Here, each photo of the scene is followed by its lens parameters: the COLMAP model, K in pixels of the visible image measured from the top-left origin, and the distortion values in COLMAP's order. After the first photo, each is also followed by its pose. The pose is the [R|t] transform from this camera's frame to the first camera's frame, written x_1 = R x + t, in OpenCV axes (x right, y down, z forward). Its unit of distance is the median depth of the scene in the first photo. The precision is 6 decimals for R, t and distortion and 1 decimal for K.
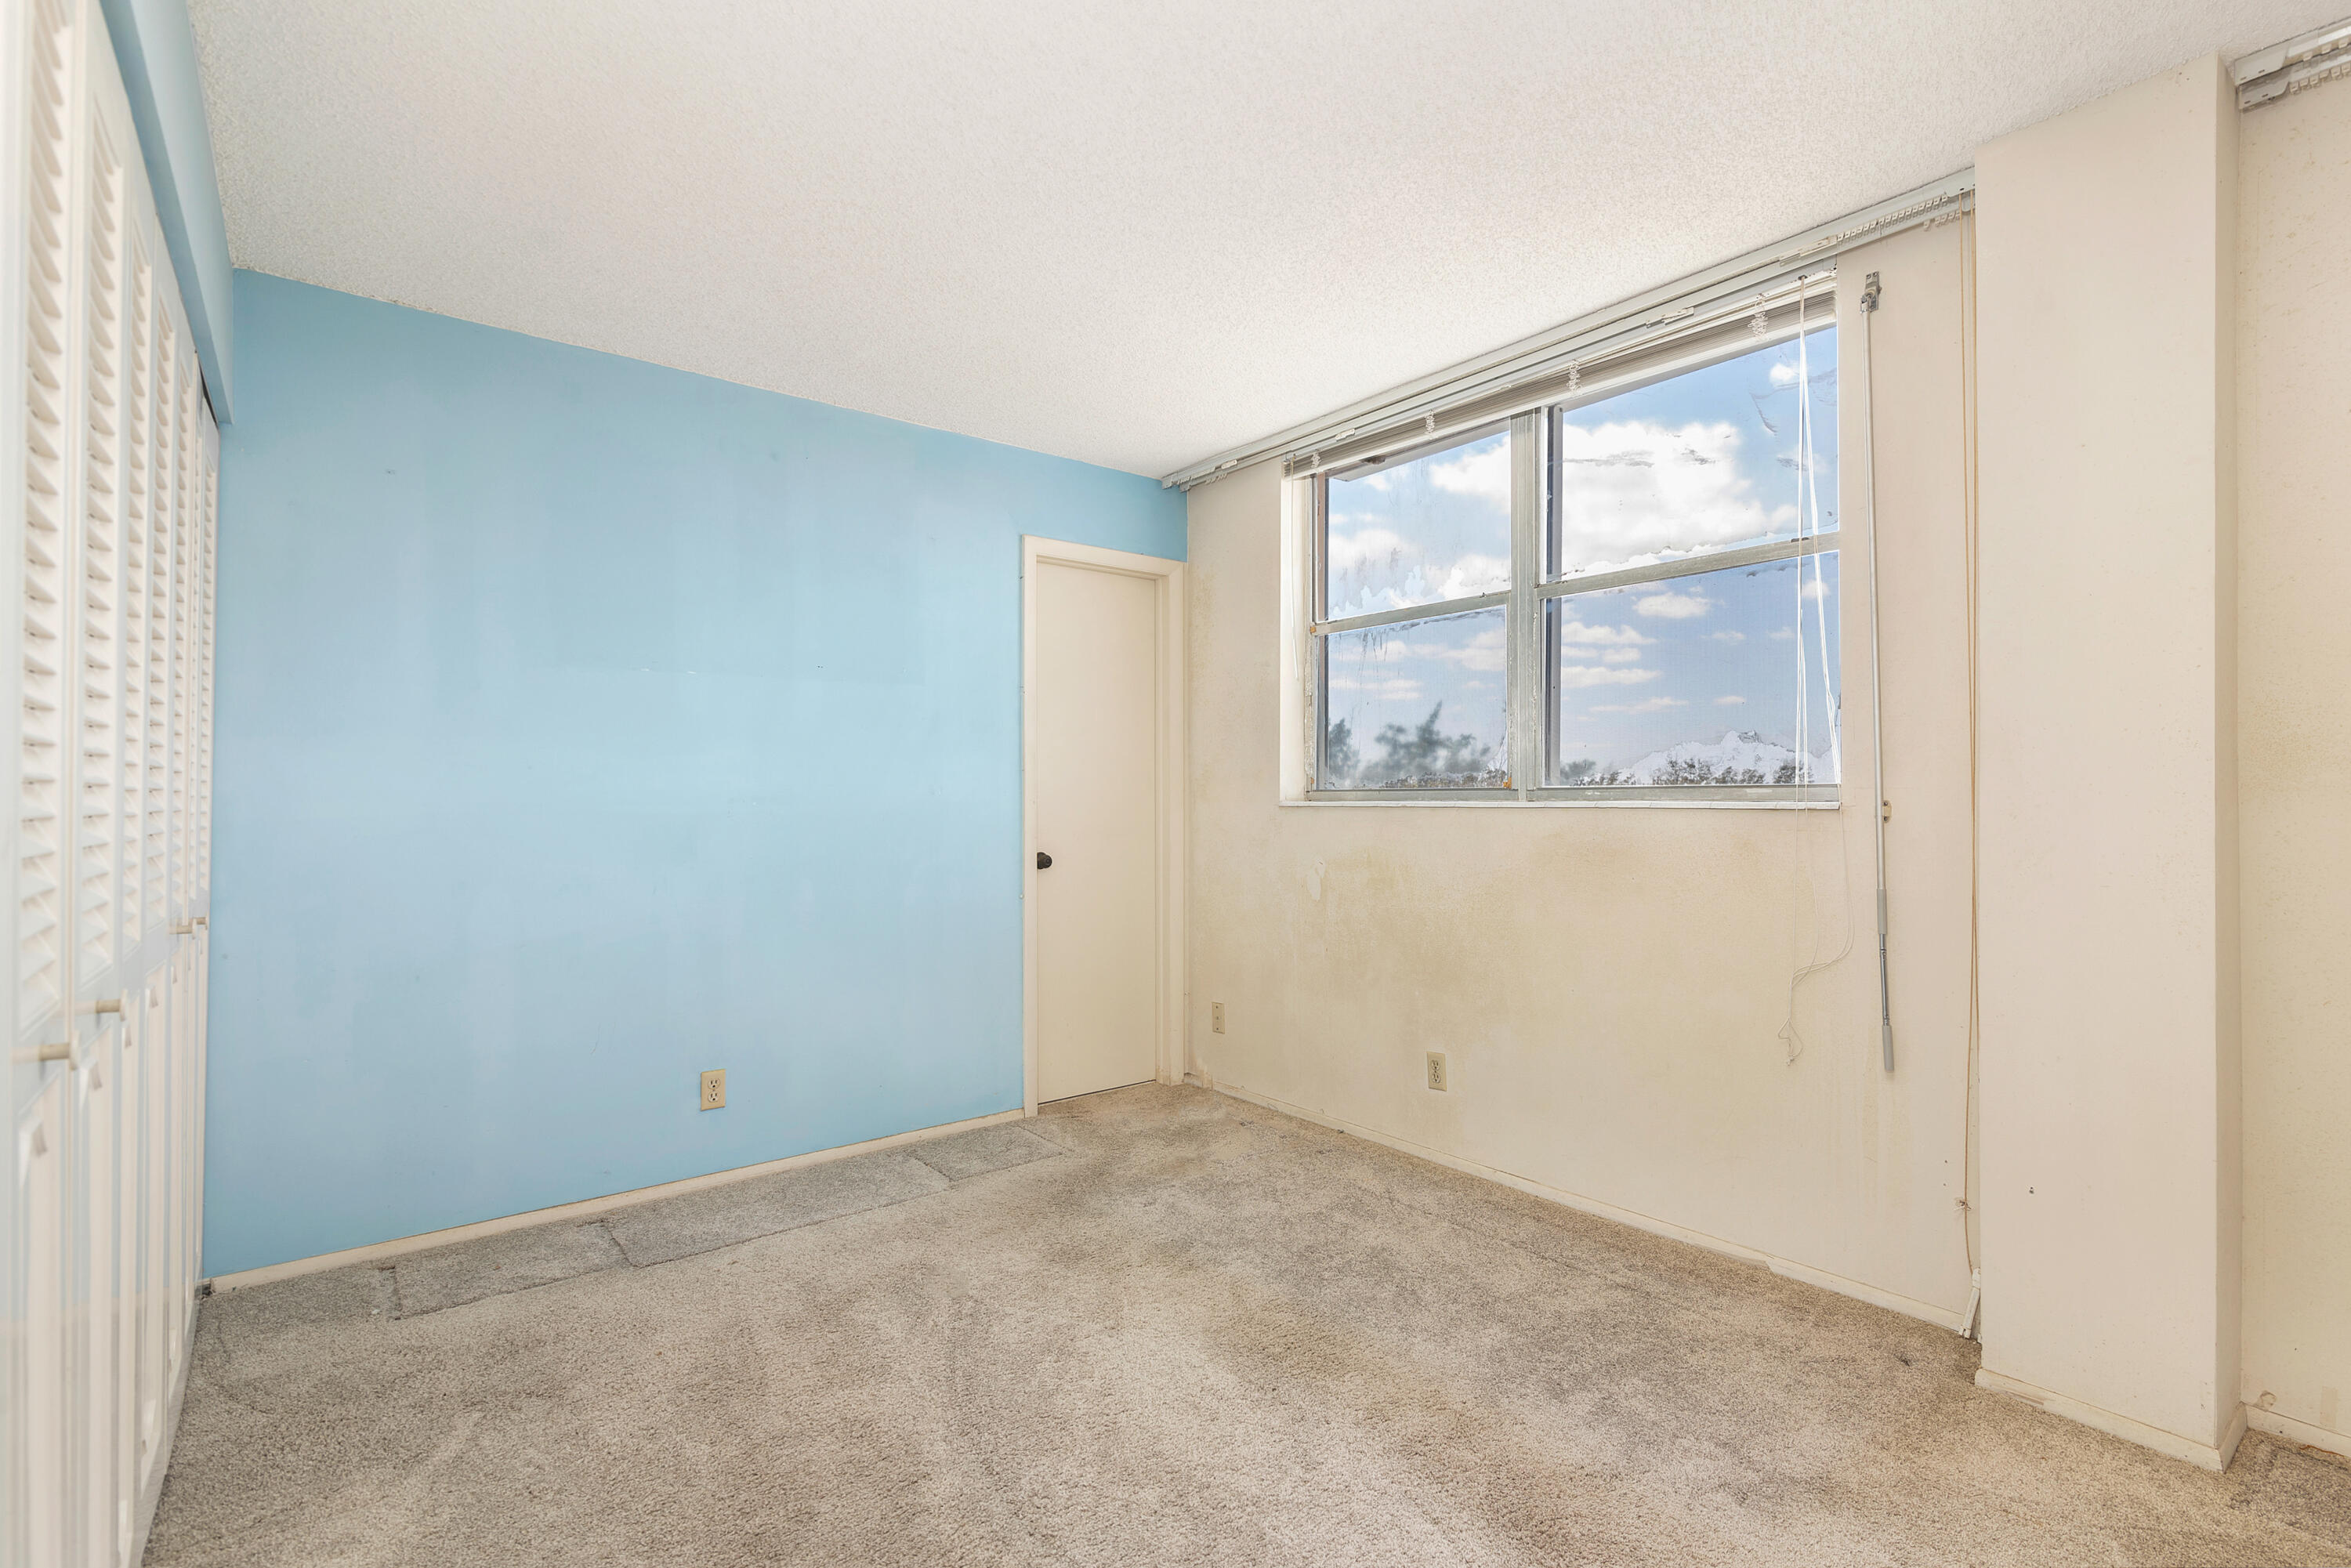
lens RADIAL K [[1071.7, 0, 1208.7], [0, 1071.7, 796.0], [0, 0, 1]] dist [0.002338, -0.001289]
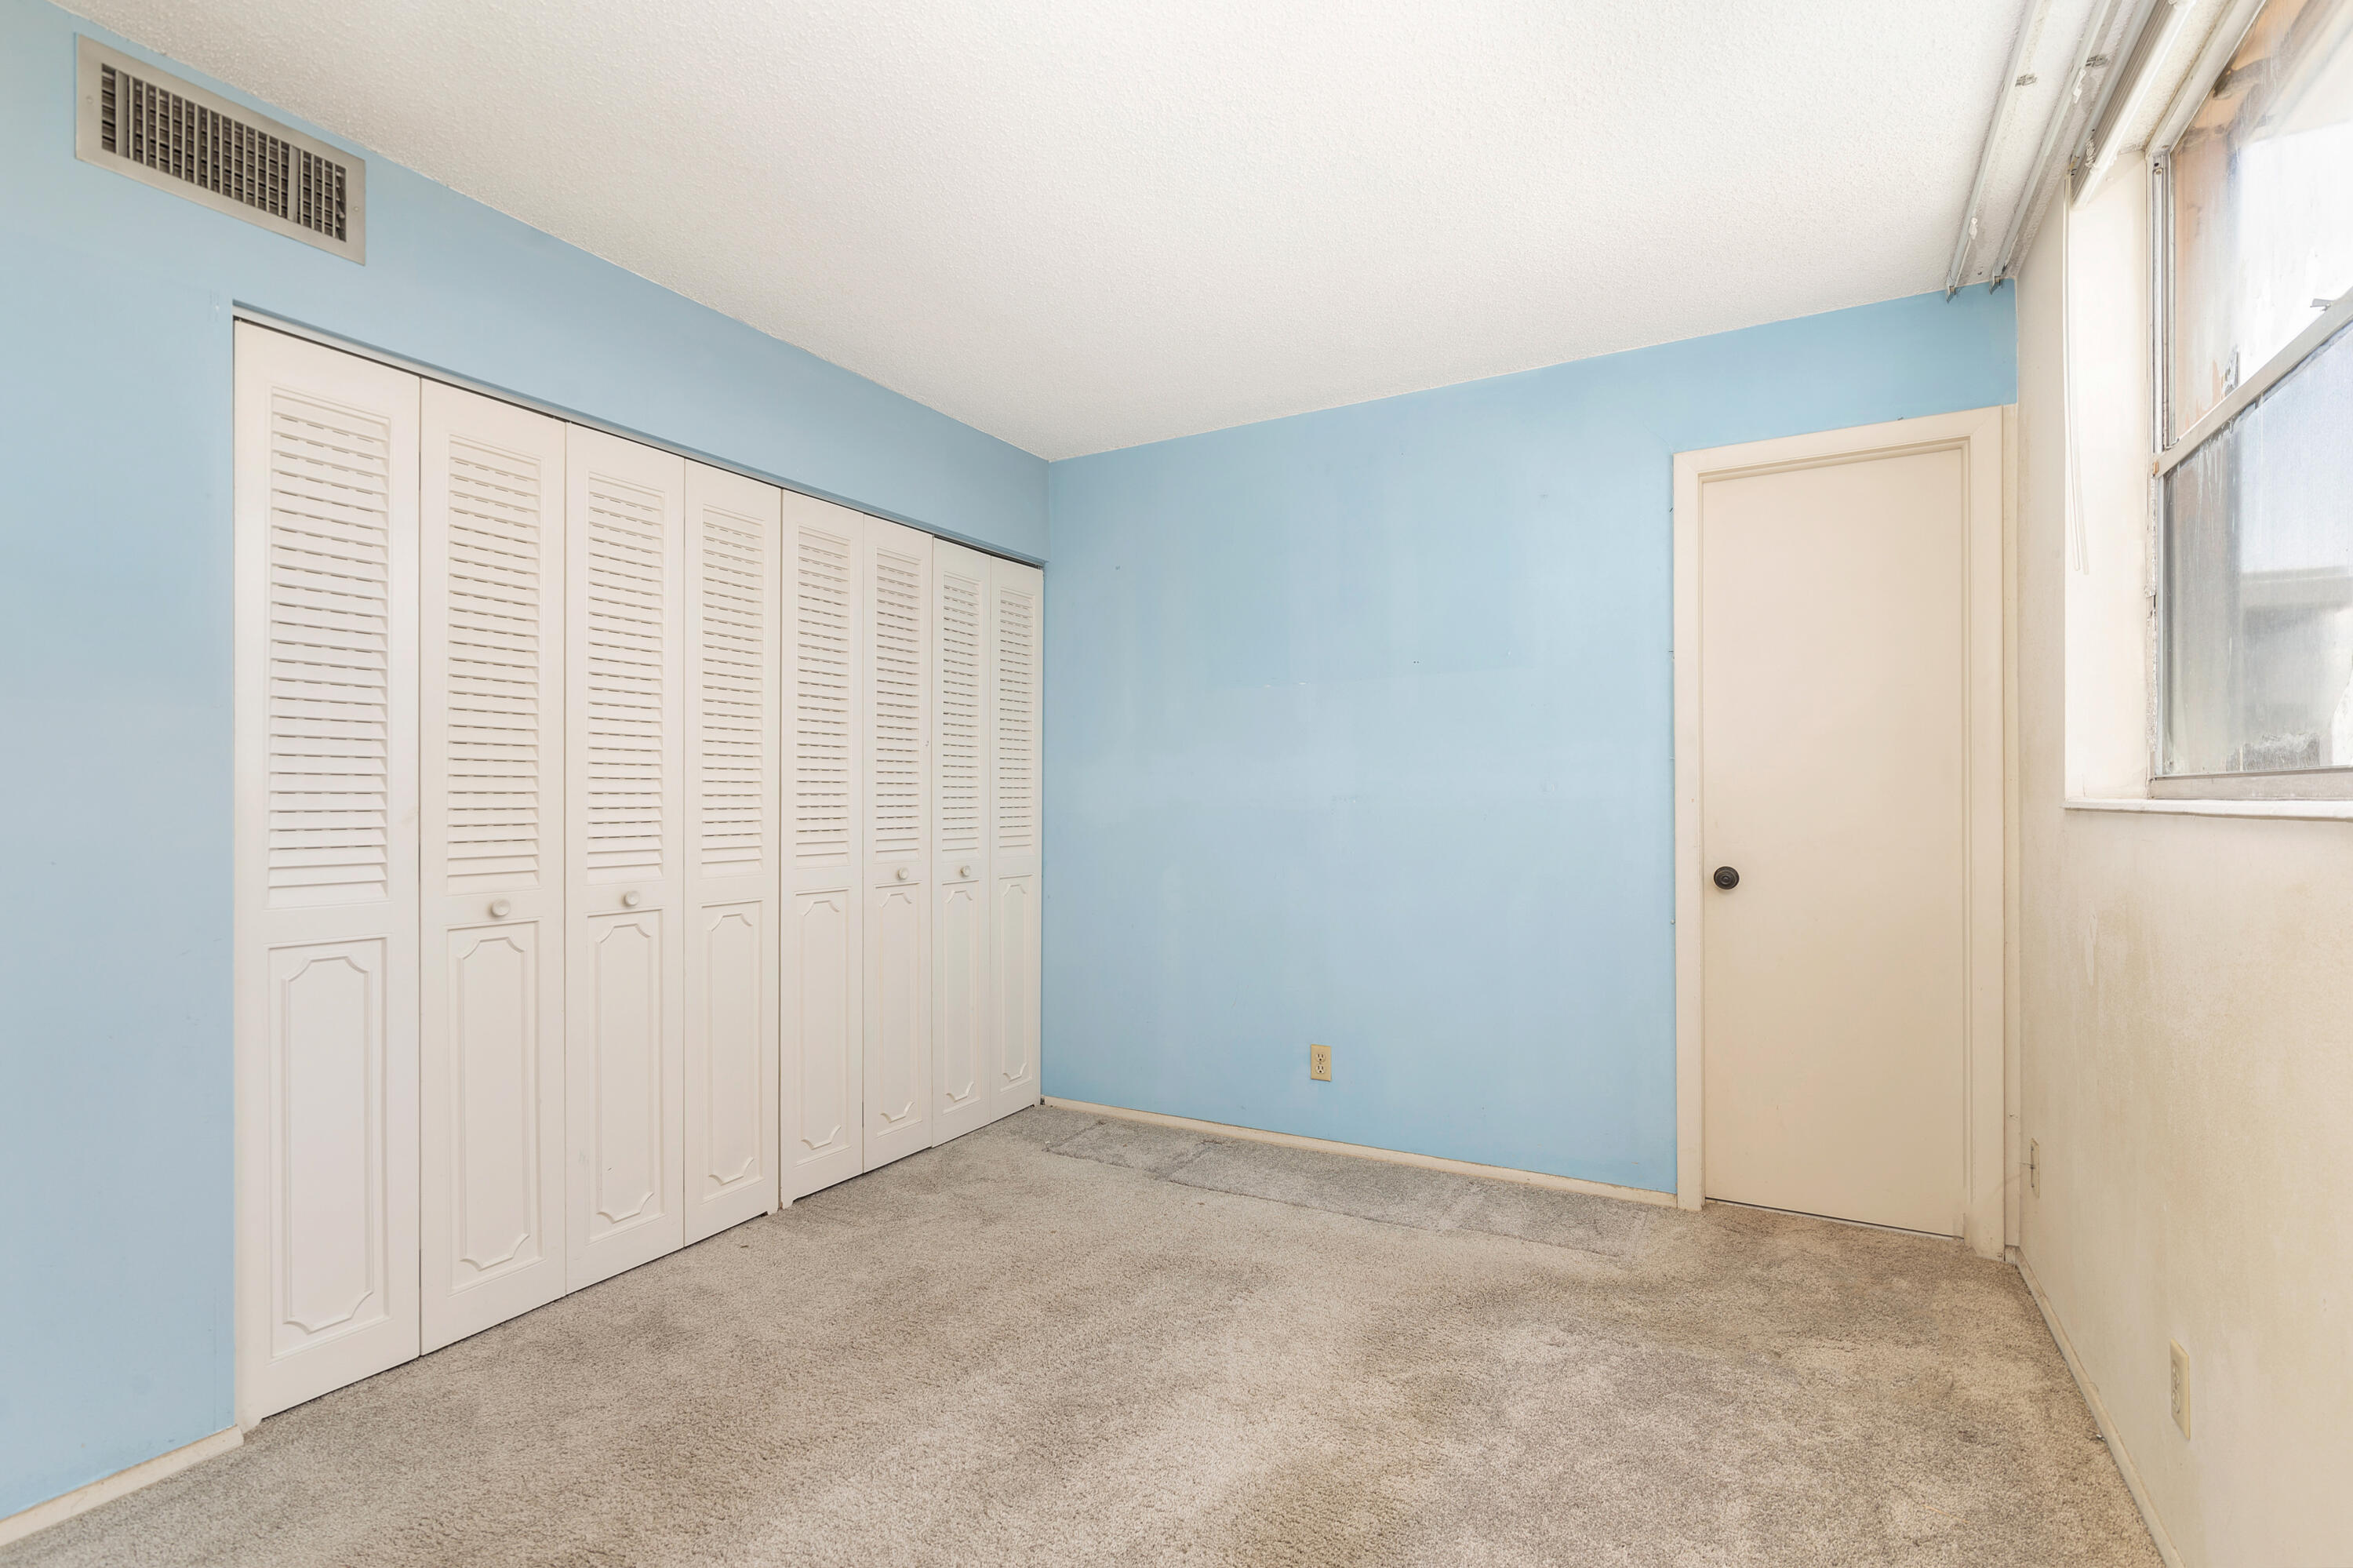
lens RADIAL K [[1072.7, 0, 1168.7], [0, 1072.7, 803.1], [0, 0, 1]] dist [0.002338, -0.001289]
pose [[0.366861, 0.000535, -0.930276, 0.460713], [0.008086, 0.999960, 0.003764, 0.002438], [0.930241, -0.008903, 0.366842, 0.417368]]
